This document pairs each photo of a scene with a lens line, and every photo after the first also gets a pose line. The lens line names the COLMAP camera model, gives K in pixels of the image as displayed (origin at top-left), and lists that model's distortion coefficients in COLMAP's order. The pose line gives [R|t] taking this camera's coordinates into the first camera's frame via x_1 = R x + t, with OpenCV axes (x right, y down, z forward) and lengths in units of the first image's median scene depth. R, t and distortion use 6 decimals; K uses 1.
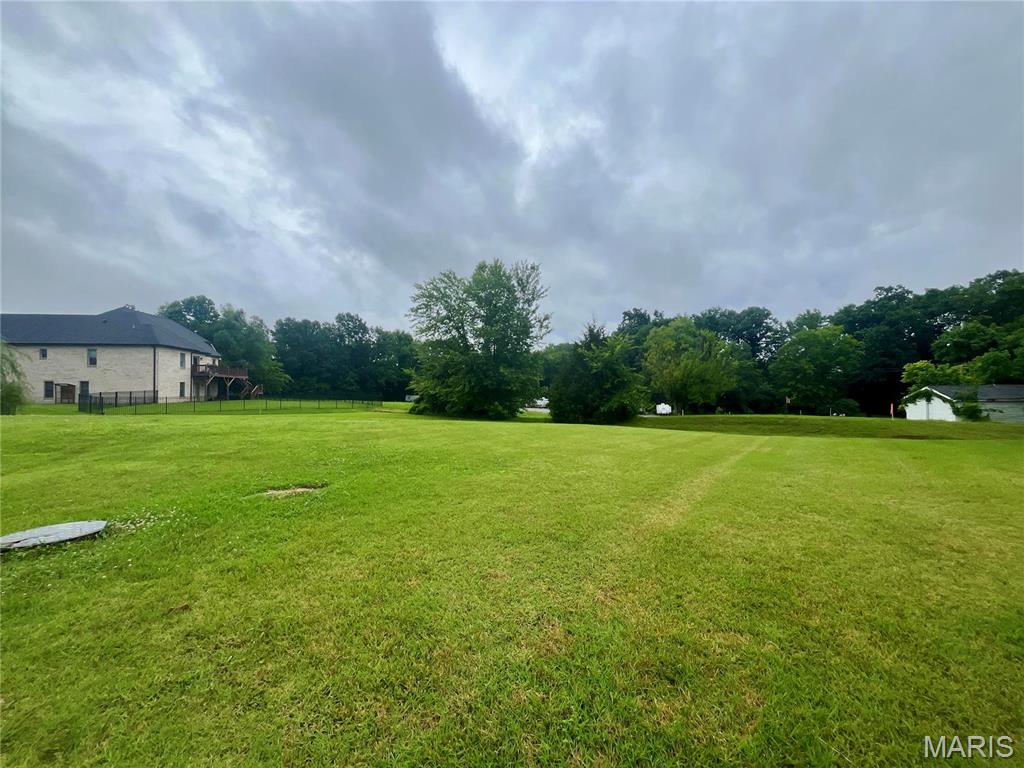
lens RADIAL K [[412.3, 0, 509.0], [0, 412.3, 382.8], [0, 0, 1]] dist [-0.002893, -0.000088]
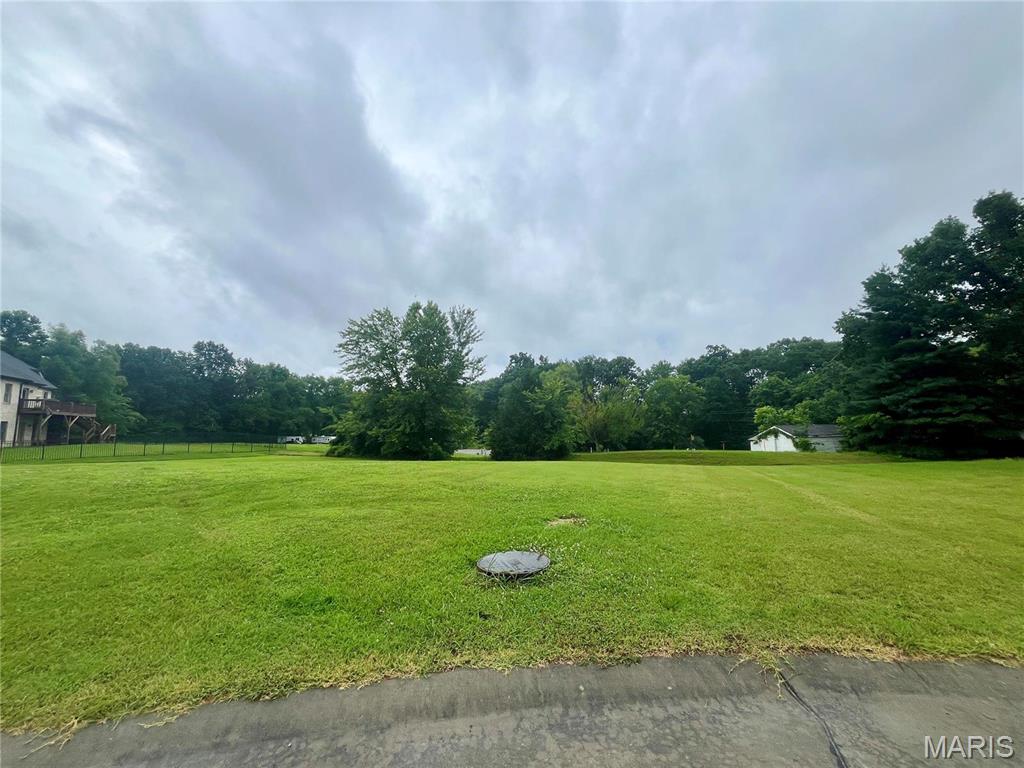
lens RADIAL K [[412.3, 0, 509.0], [0, 412.3, 384.9], [0, 0, 1]] dist [-0.002893, -0.000088]
pose [[0.956185, 0.027002, 0.291515, -0.105178], [-0.000648, 0.995930, -0.090125, -0.001510], [-0.292762, 0.085987, 0.952311, -0.008402]]
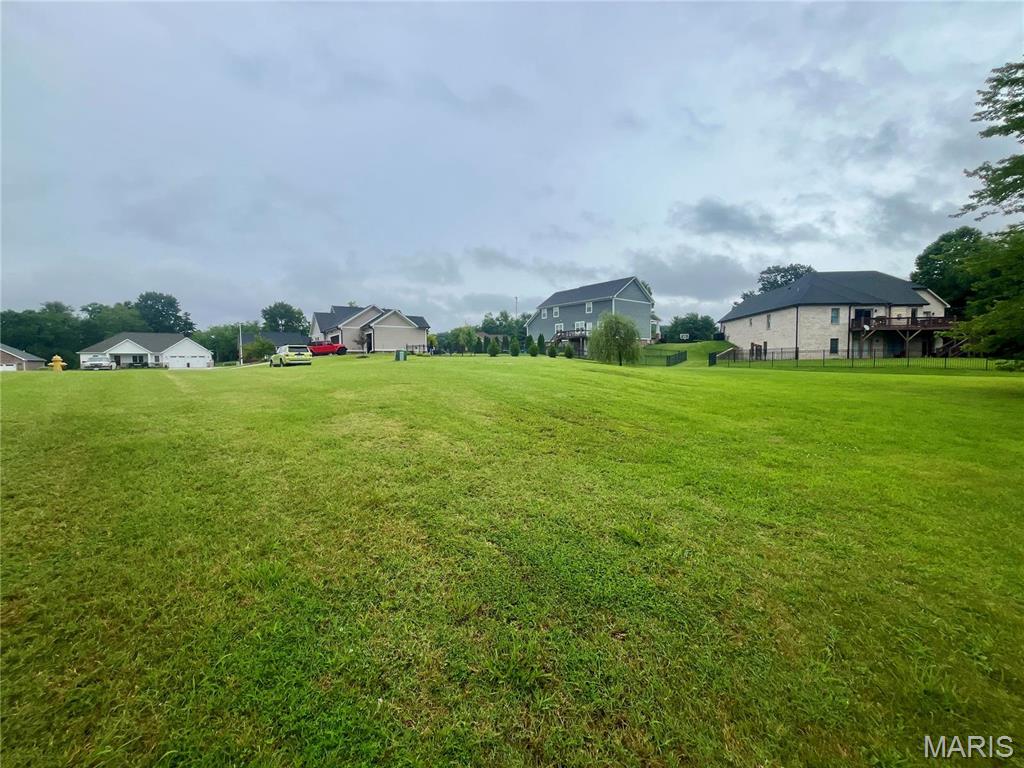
lens RADIAL K [[412.3, 0, 515.2], [0, 412.3, 386.7], [0, 0, 1]] dist [-0.002893, -0.000088]
pose [[-0.195446, 0.067018, -0.978422, 0.265674], [0.028943, 0.997622, 0.062552, 0.025401], [0.980287, -0.016093, -0.196921, 0.402233]]
